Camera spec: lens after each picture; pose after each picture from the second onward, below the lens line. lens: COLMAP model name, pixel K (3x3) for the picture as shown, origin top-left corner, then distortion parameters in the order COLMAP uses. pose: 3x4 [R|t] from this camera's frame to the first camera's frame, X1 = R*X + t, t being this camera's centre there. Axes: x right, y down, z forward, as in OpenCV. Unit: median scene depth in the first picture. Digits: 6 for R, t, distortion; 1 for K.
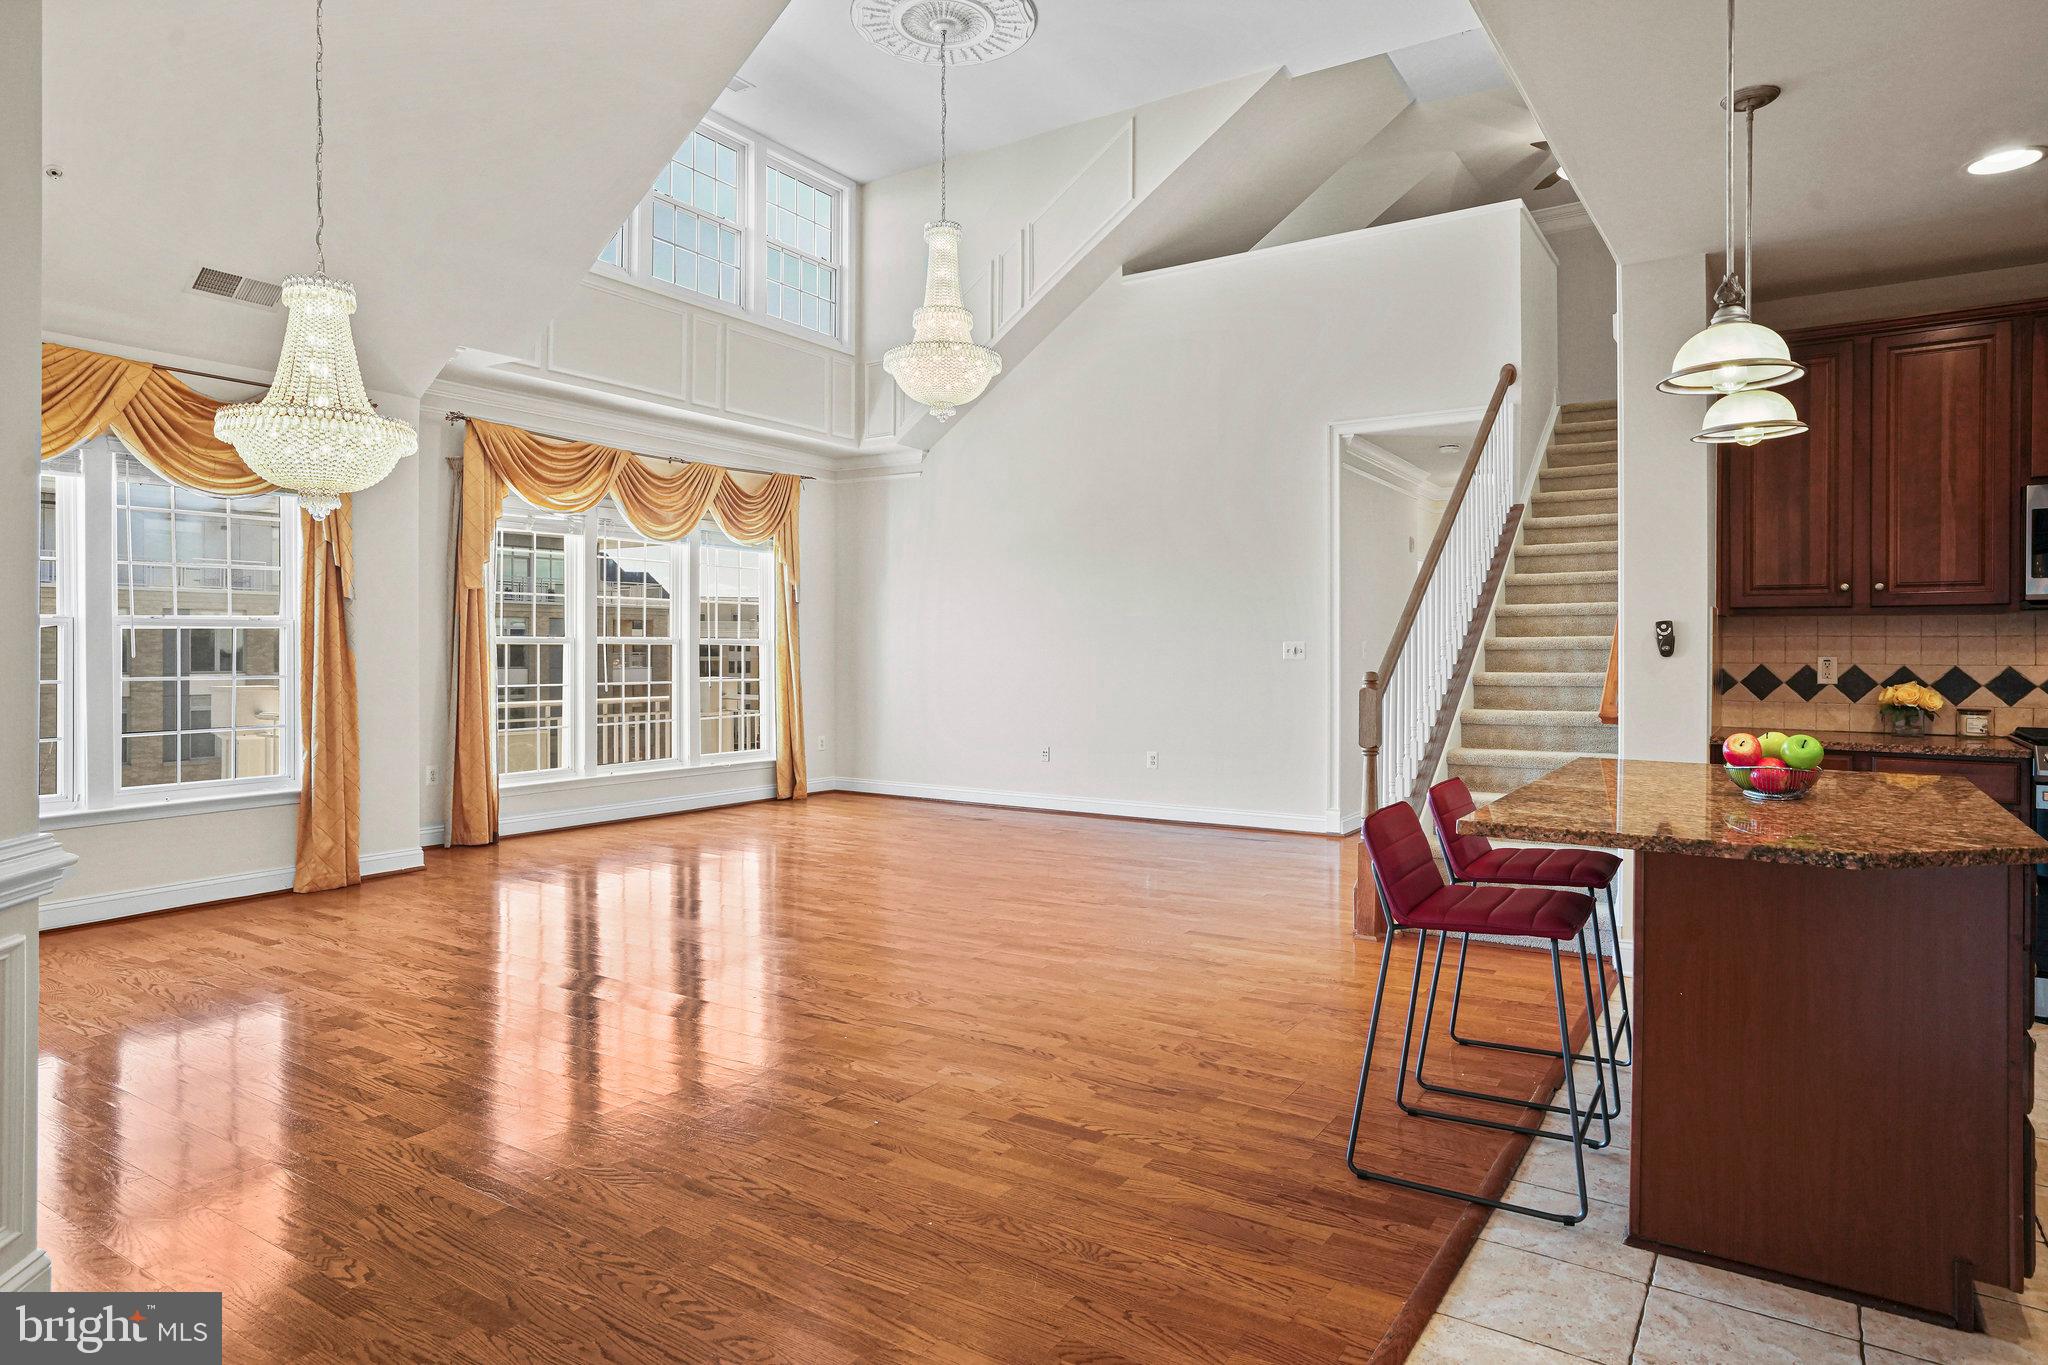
lens RADIAL K [[1184.0, 0, 1011.7], [0, 1184.0, 652.1], [0, 0, 1]] dist [0.000105, 0.000842]
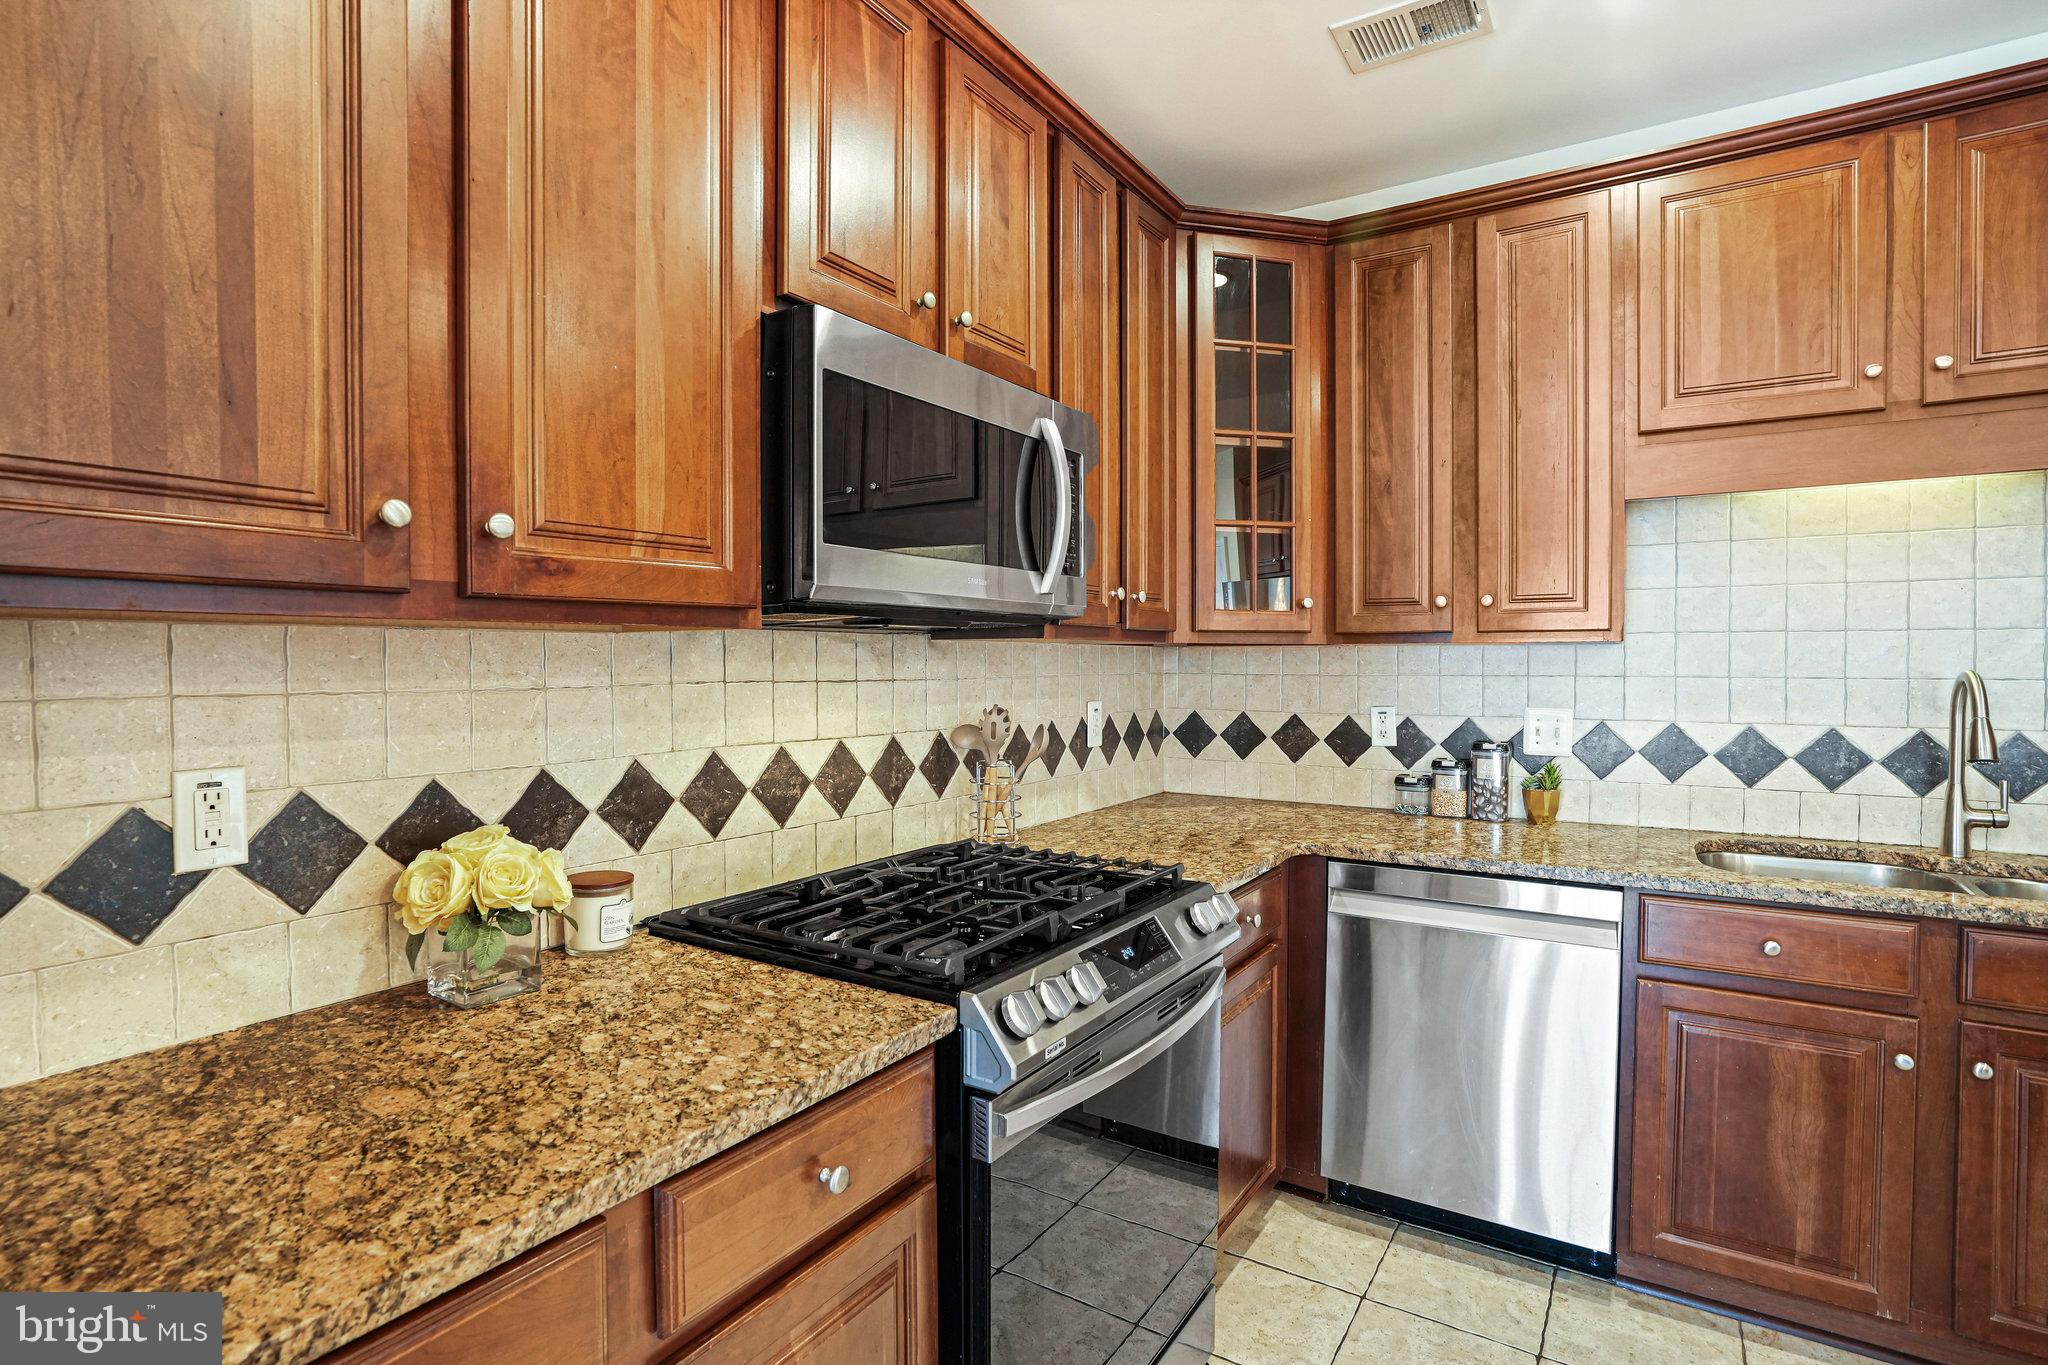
lens RADIAL K [[1012.9, 0, 1017.7], [0, 1012.9, 677.8], [0, 0, 1]] dist [-0.047875, 0.020415]
pose [[-0.025629, -0.019426, 0.999483, 0.265166], [0.006508, 0.999787, 0.019598, -0.012461], [-0.999650, 0.007007, -0.025497, 0.477863]]
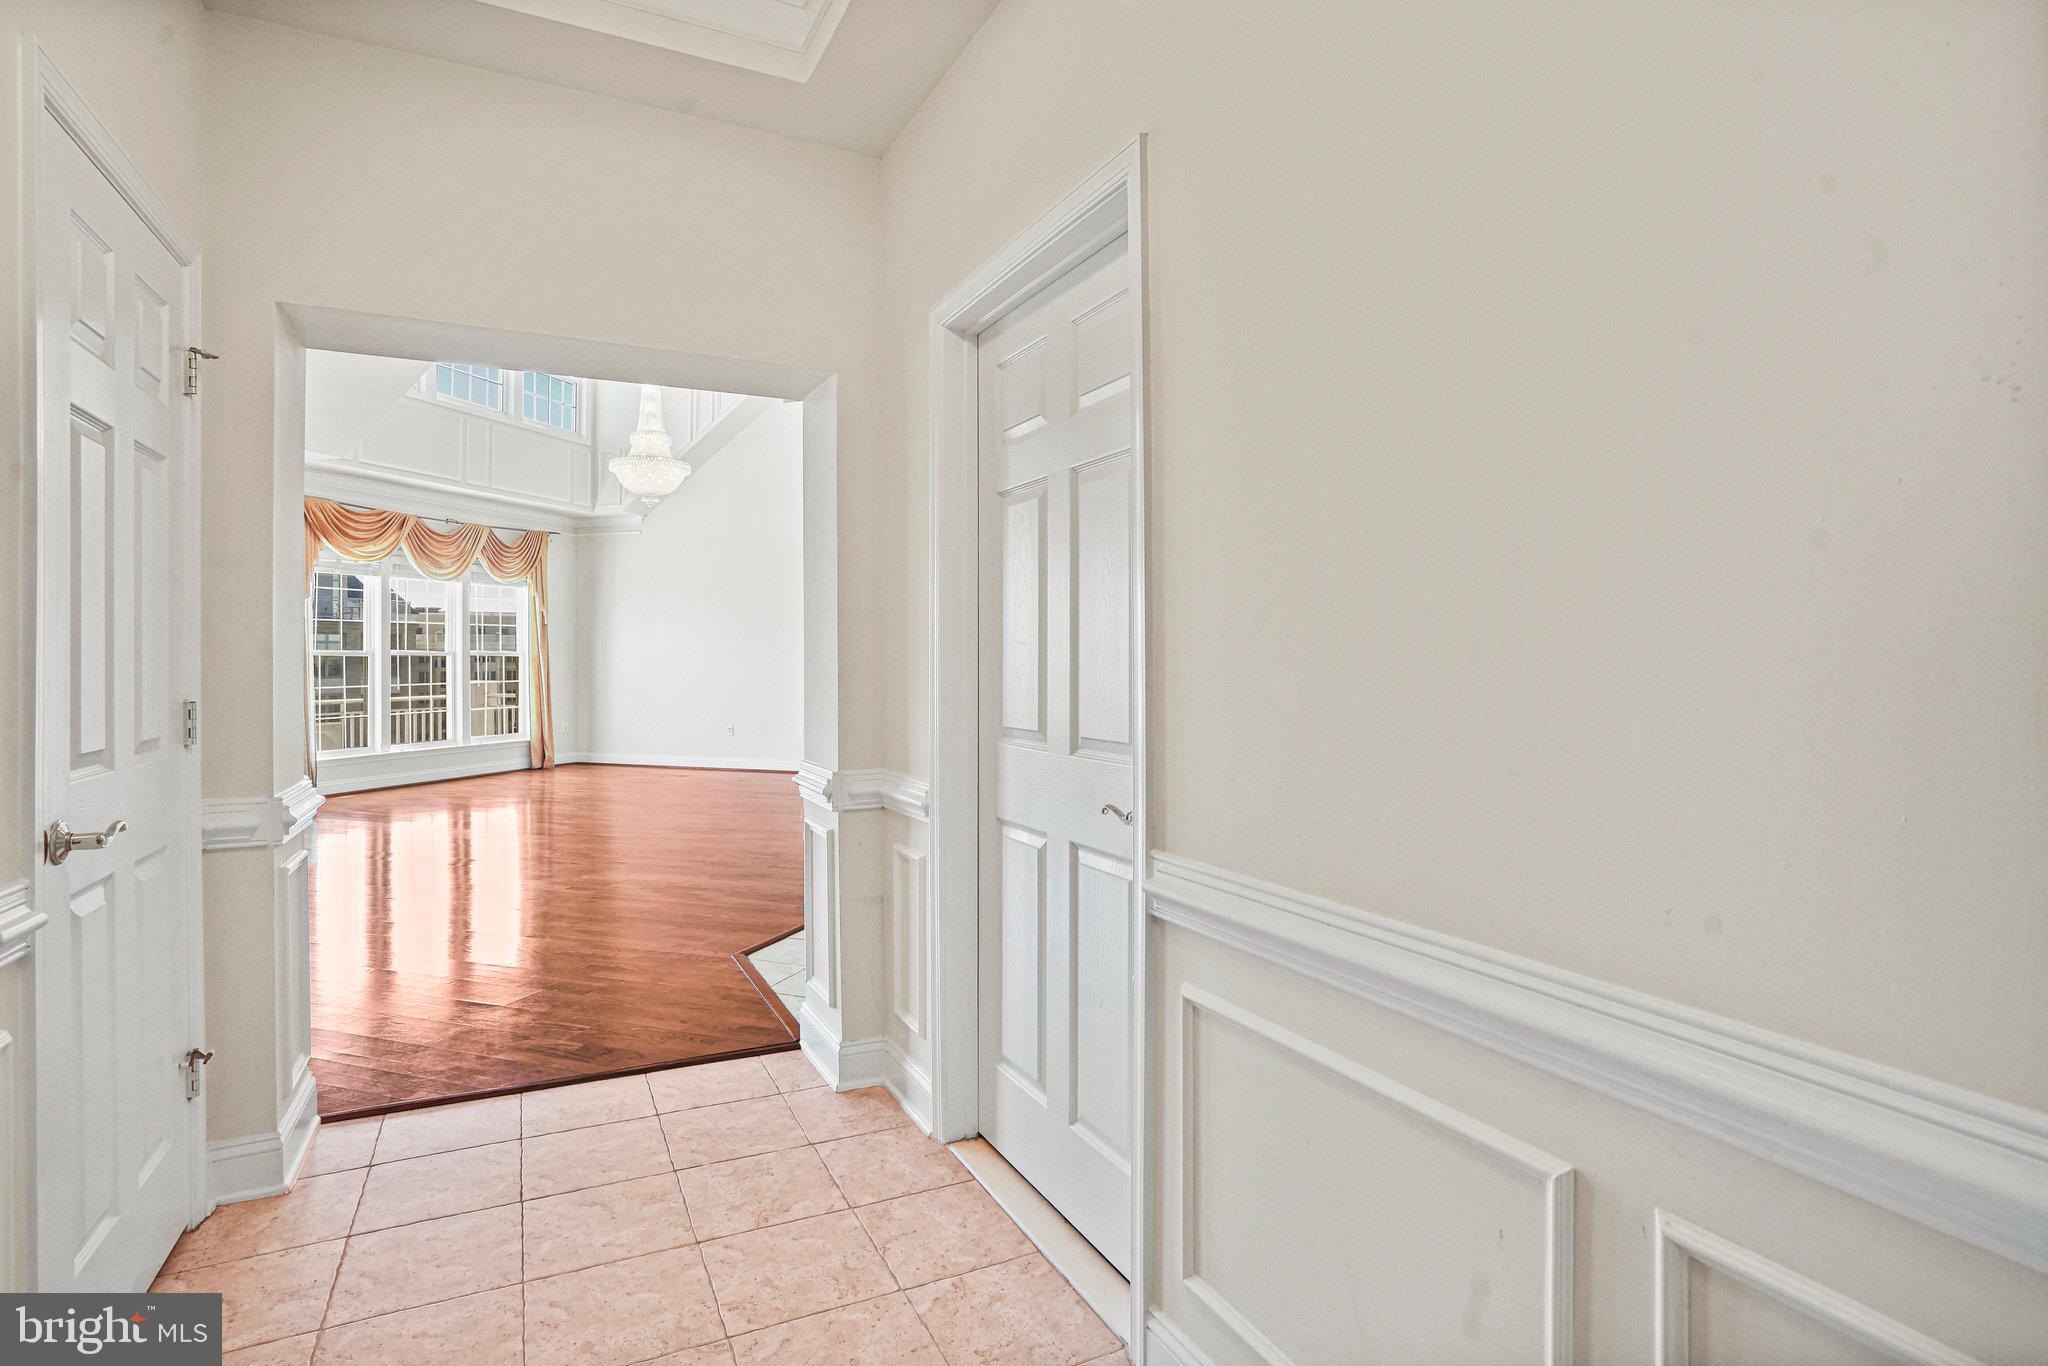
lens RADIAL K [[983.4, 0, 992.0], [0, 983.4, 671.1], [0, 0, 1]] dist [-0.053939, 0.021981]
pose [[0.968990, -0.000566, 0.247099, 0.047958], [-0.003555, 0.999862, 0.016231, -0.010230], [-0.247074, -0.016606, 0.968854, -0.259706]]
